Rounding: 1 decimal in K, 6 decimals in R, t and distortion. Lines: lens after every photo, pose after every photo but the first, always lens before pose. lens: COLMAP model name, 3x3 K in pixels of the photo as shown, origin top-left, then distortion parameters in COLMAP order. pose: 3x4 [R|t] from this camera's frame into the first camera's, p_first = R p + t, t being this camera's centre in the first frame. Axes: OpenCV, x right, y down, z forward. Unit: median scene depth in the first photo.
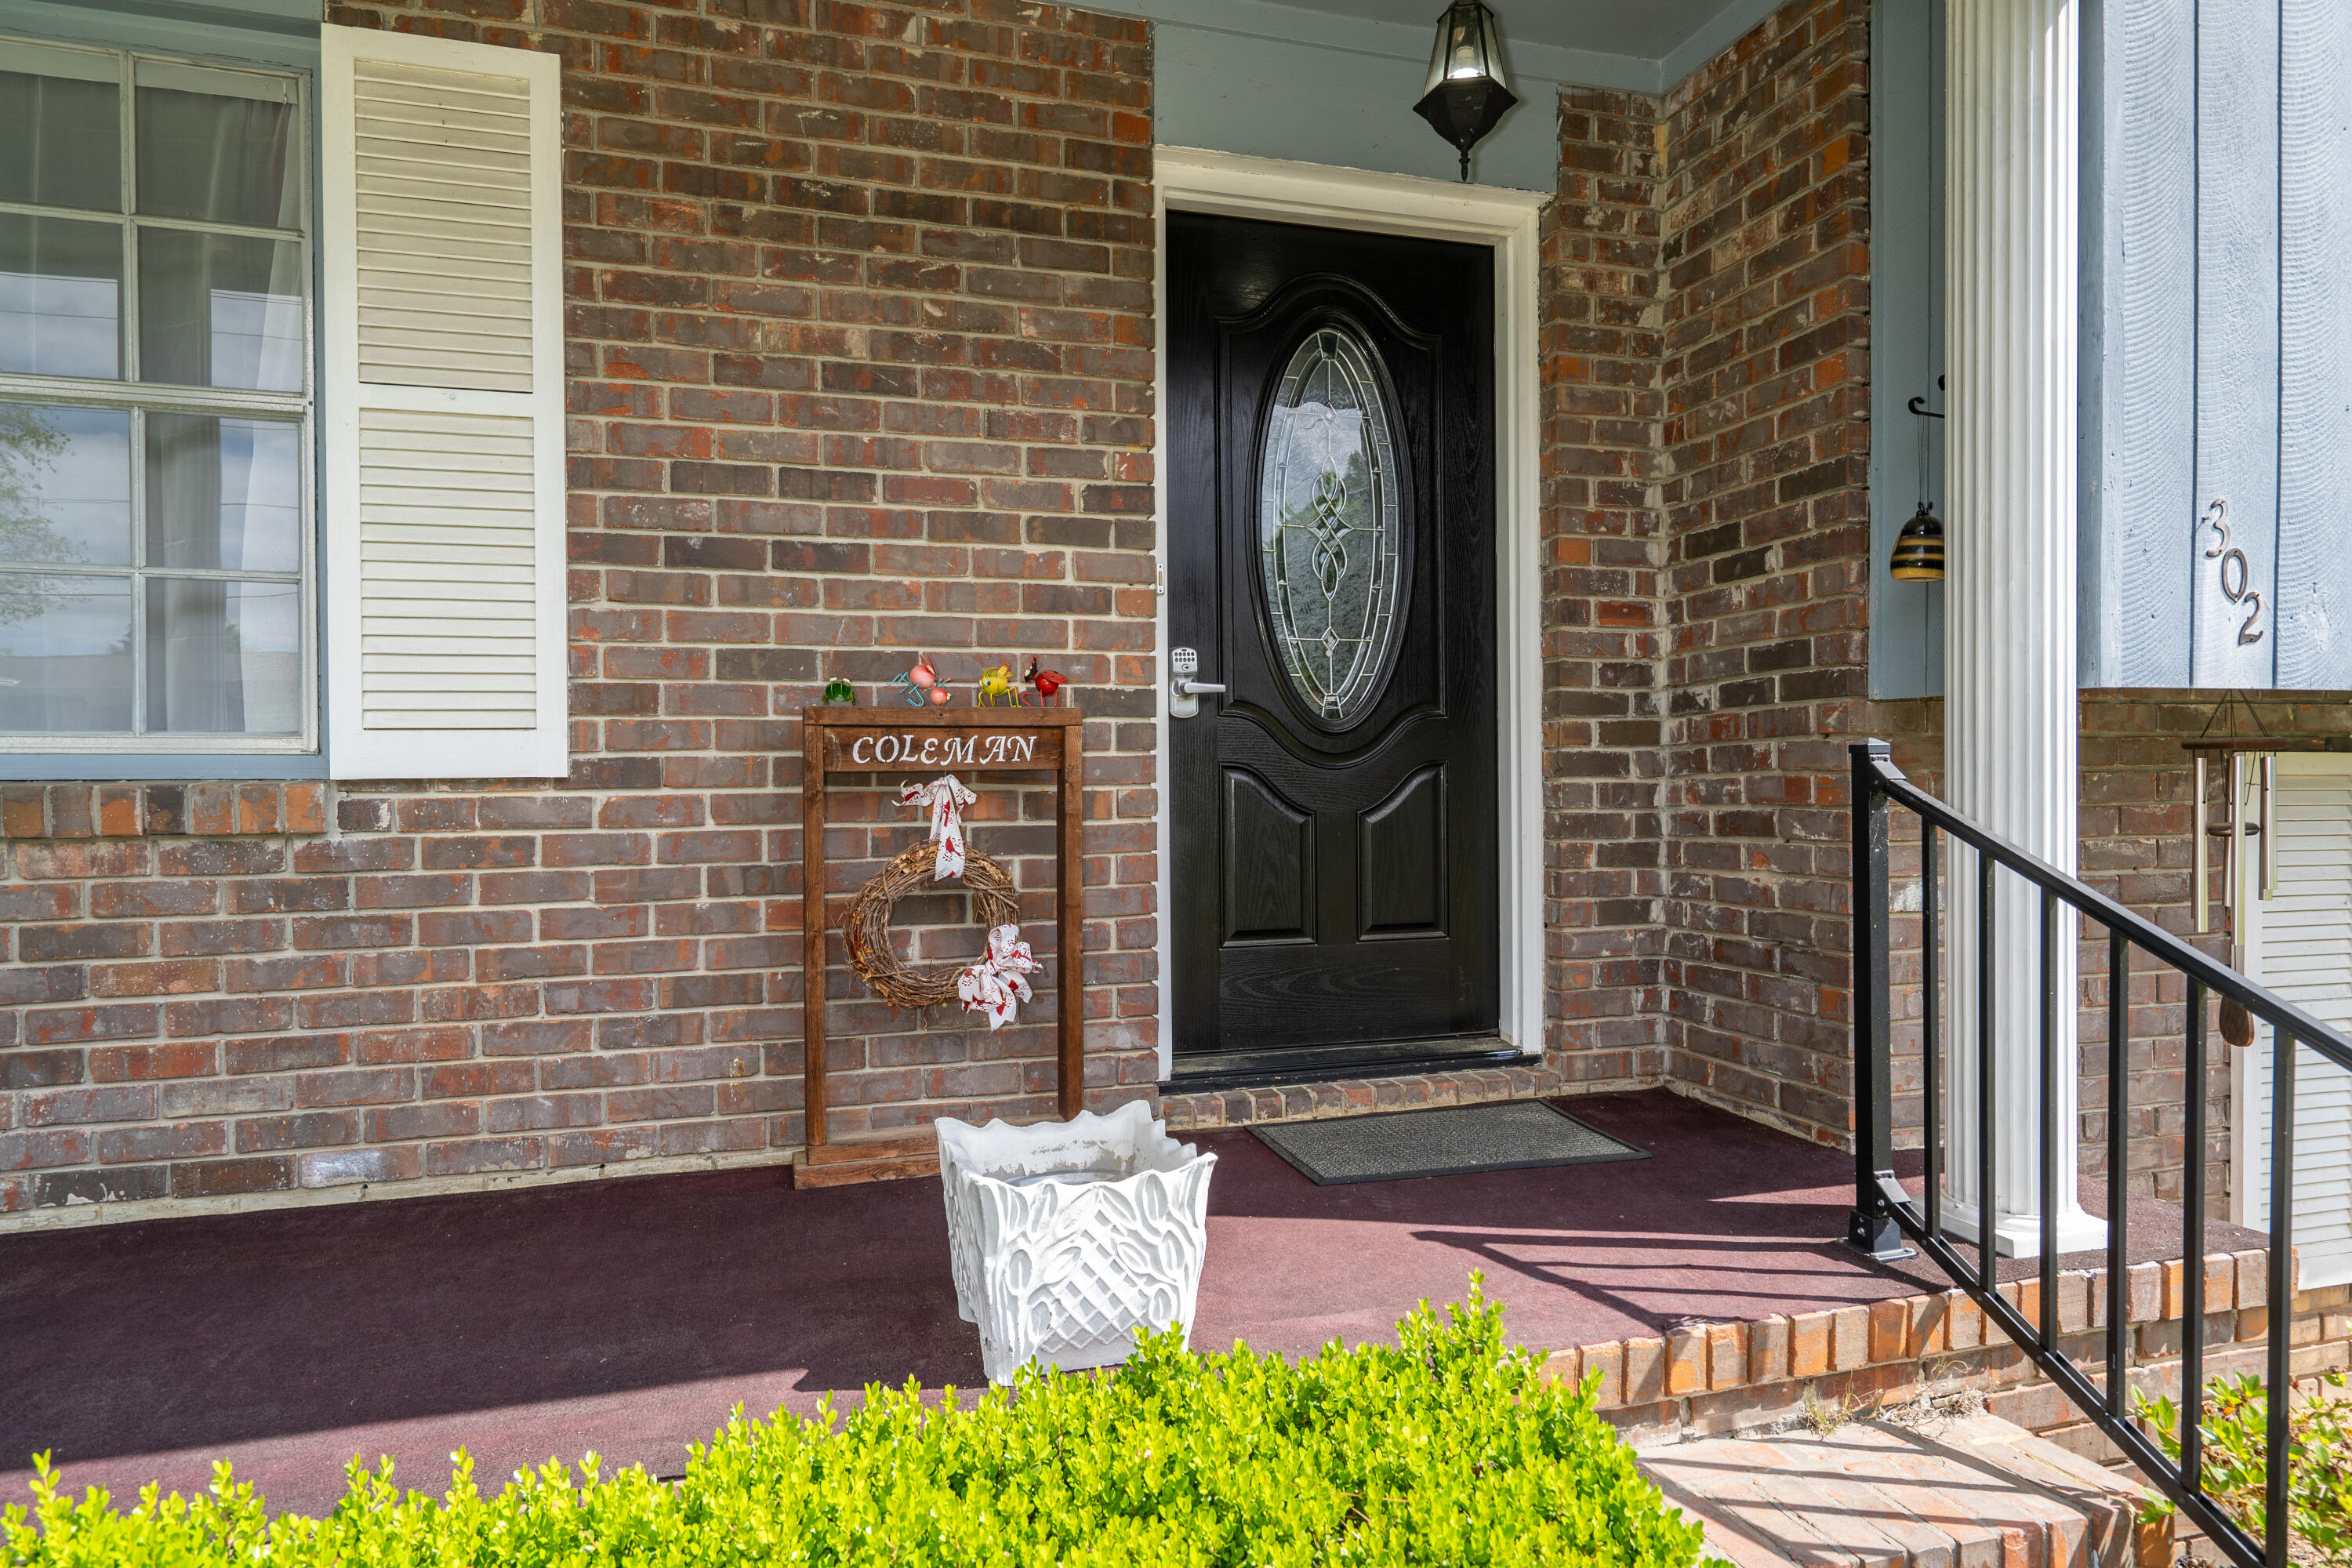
lens RADIAL K [[1369.8, 0, 1168.5], [0, 1369.8, 776.8], [0, 0, 1]] dist [0.007242, 0.002064]
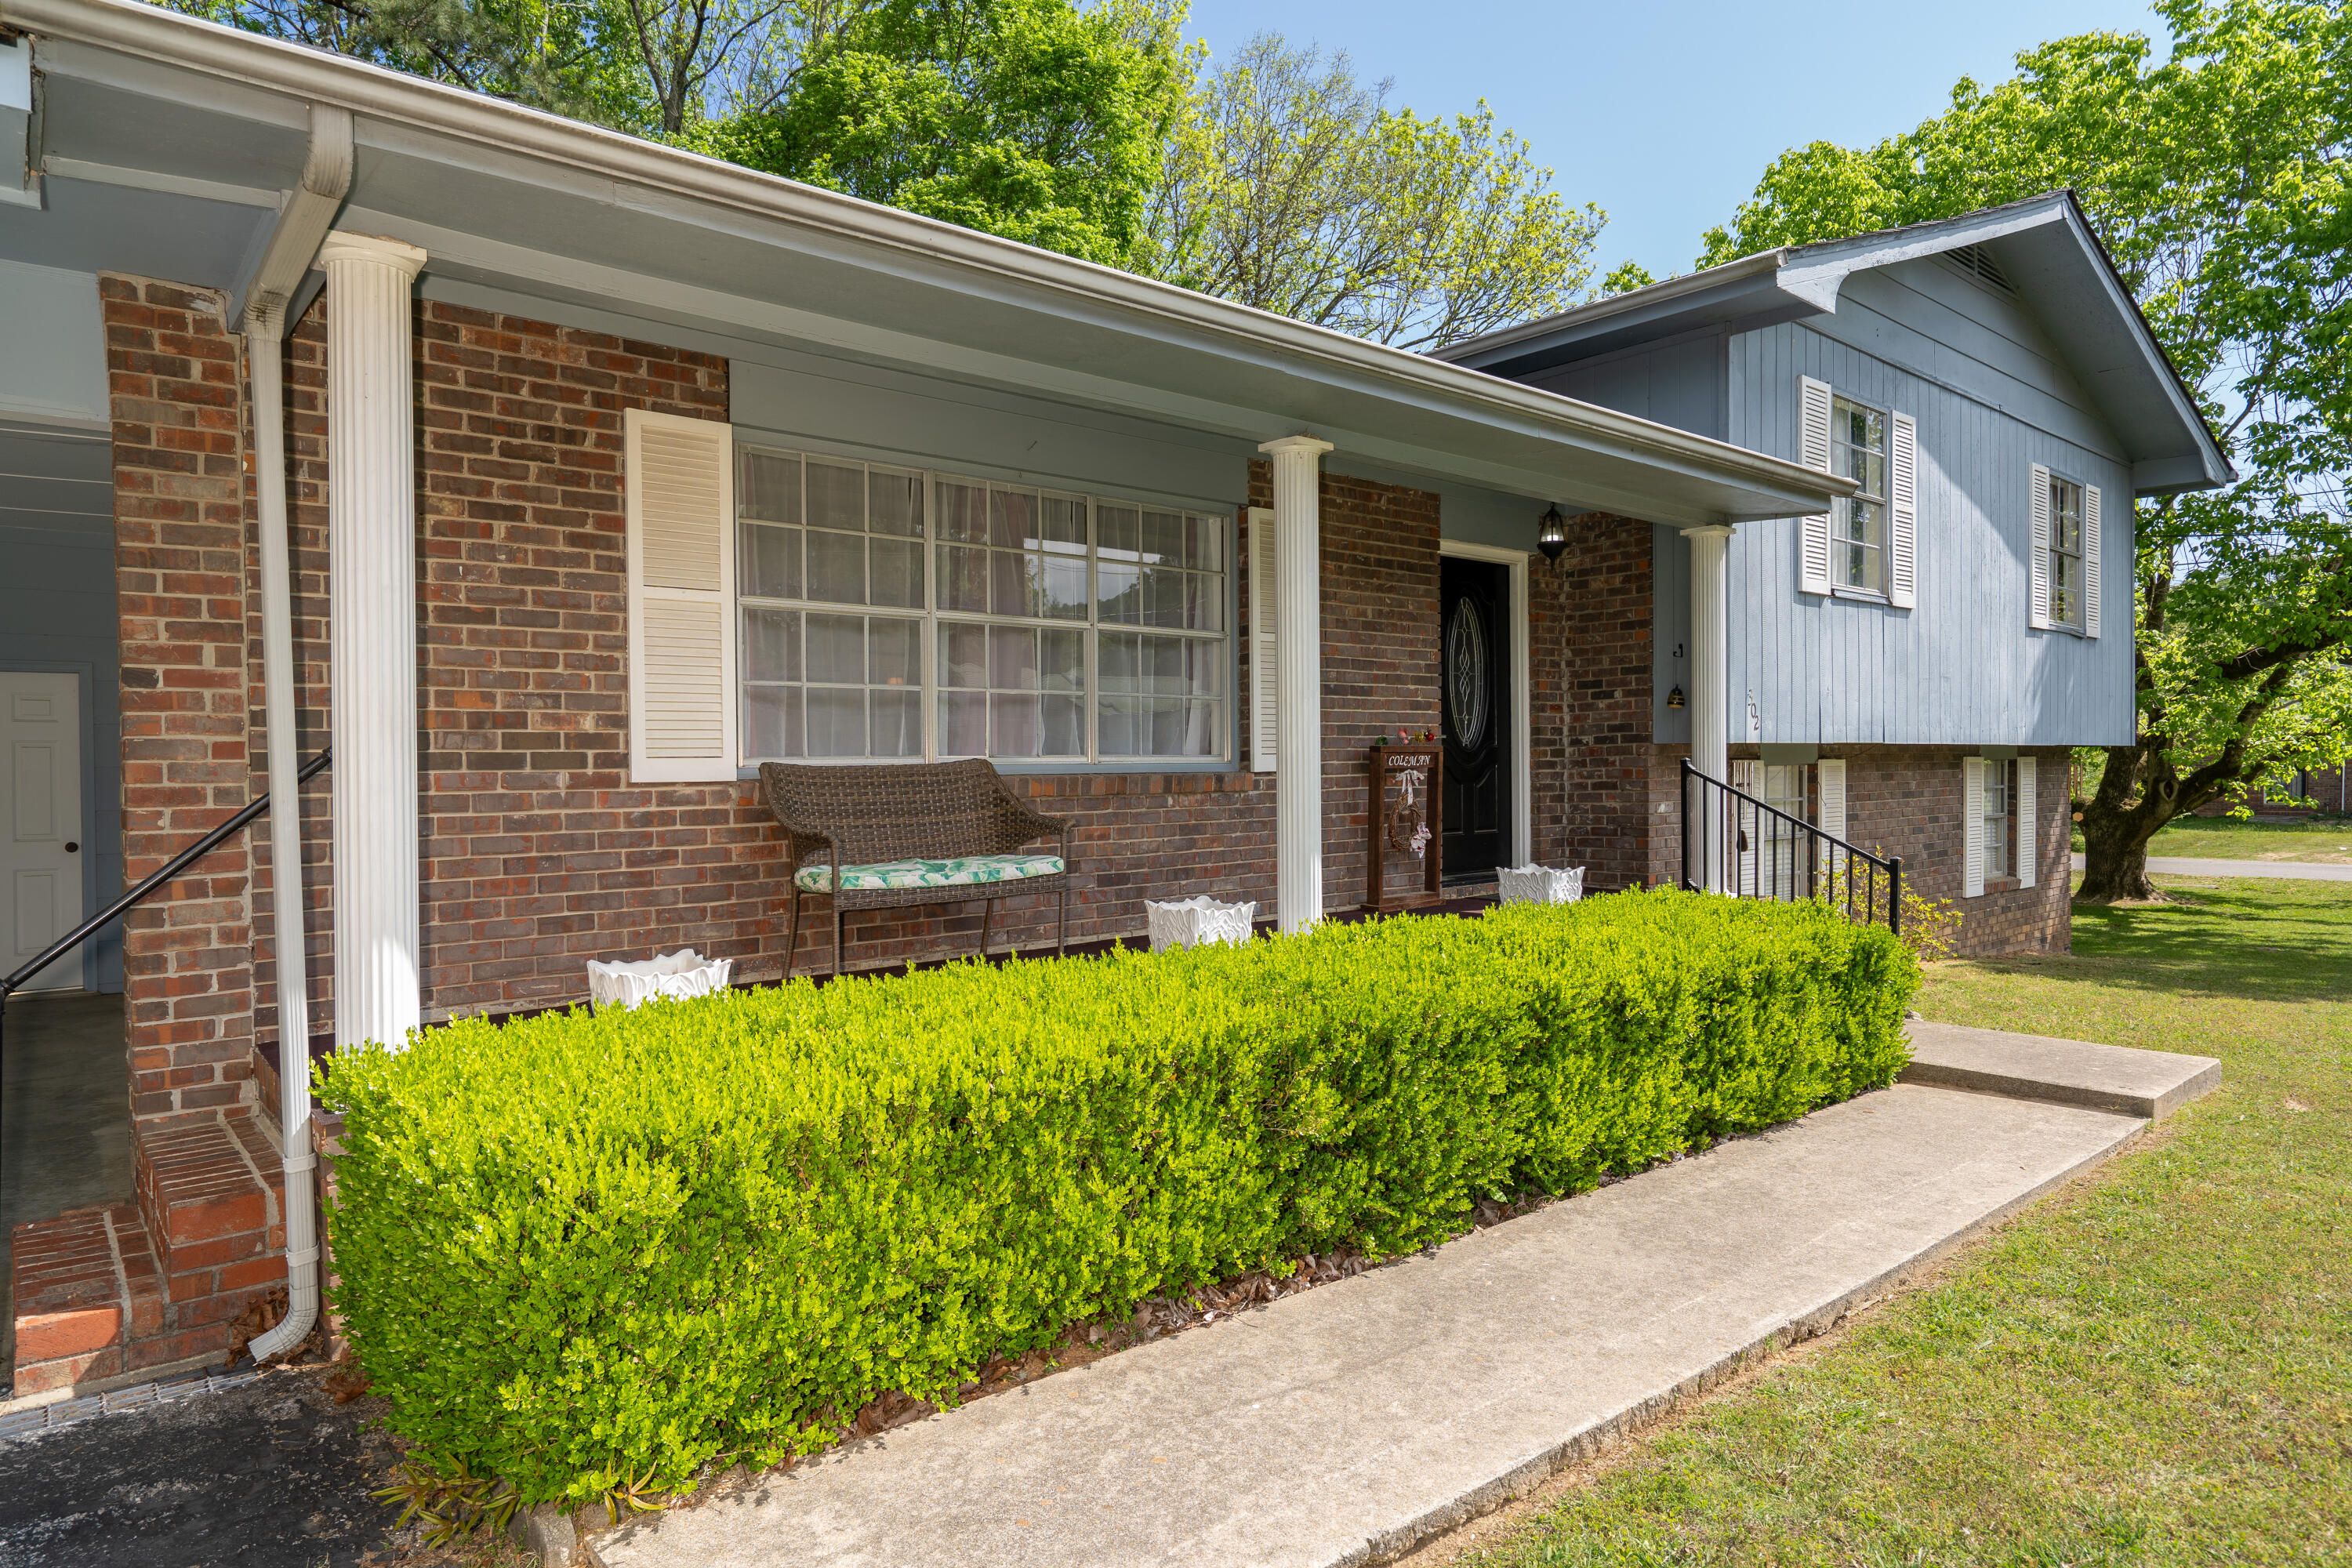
lens RADIAL K [[1369.8, 0, 1182.3], [0, 1369.8, 785.1], [0, 0, 1]] dist [0.007242, 0.002064]
pose [[0.911139, -0.009500, 0.411991, -1.503627], [0.005971, 0.999934, 0.009852, 0.000244], [-0.412057, -0.006516, 0.911135, -1.194922]]
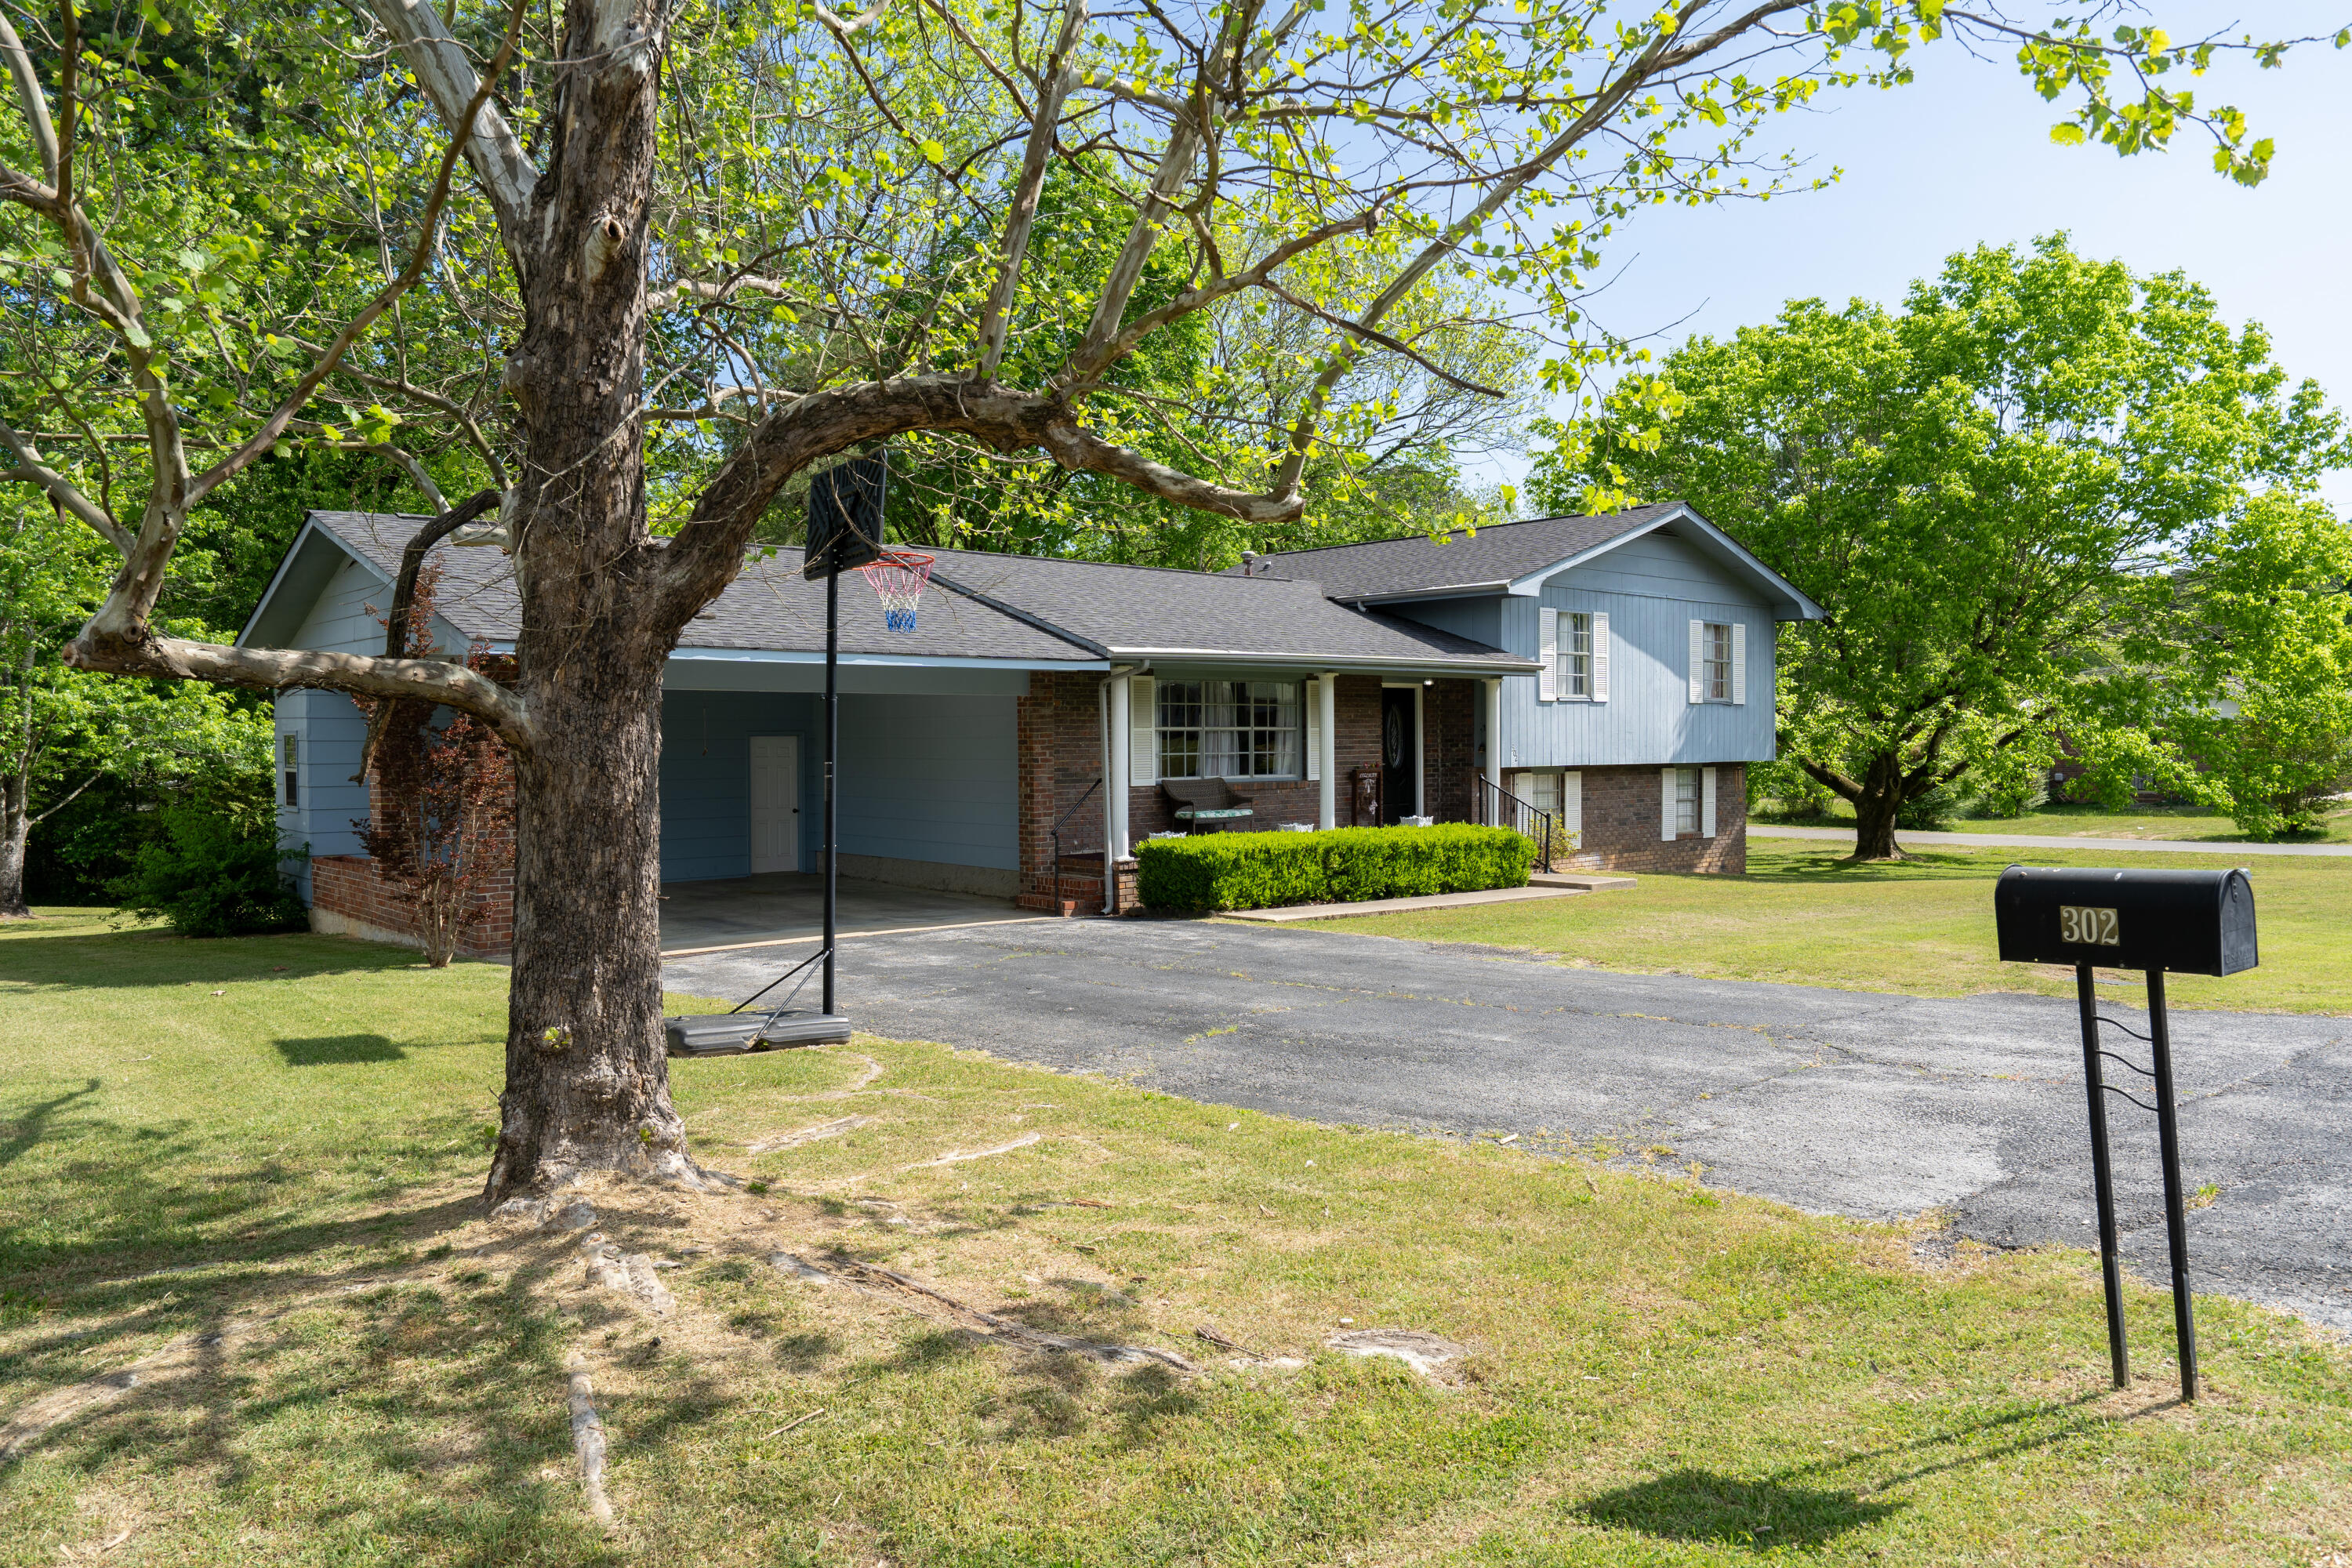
lens RADIAL K [[1592.4, 0, 1173.9], [0, 1592.4, 768.8], [0, 0, 1]] dist [0.001932, 0.000070]
pose [[0.906822, -0.008276, 0.421431, -3.886052], [0.004000, 0.999931, 0.011029, -0.126310], [-0.421494, -0.008316, 0.906793, -5.173067]]
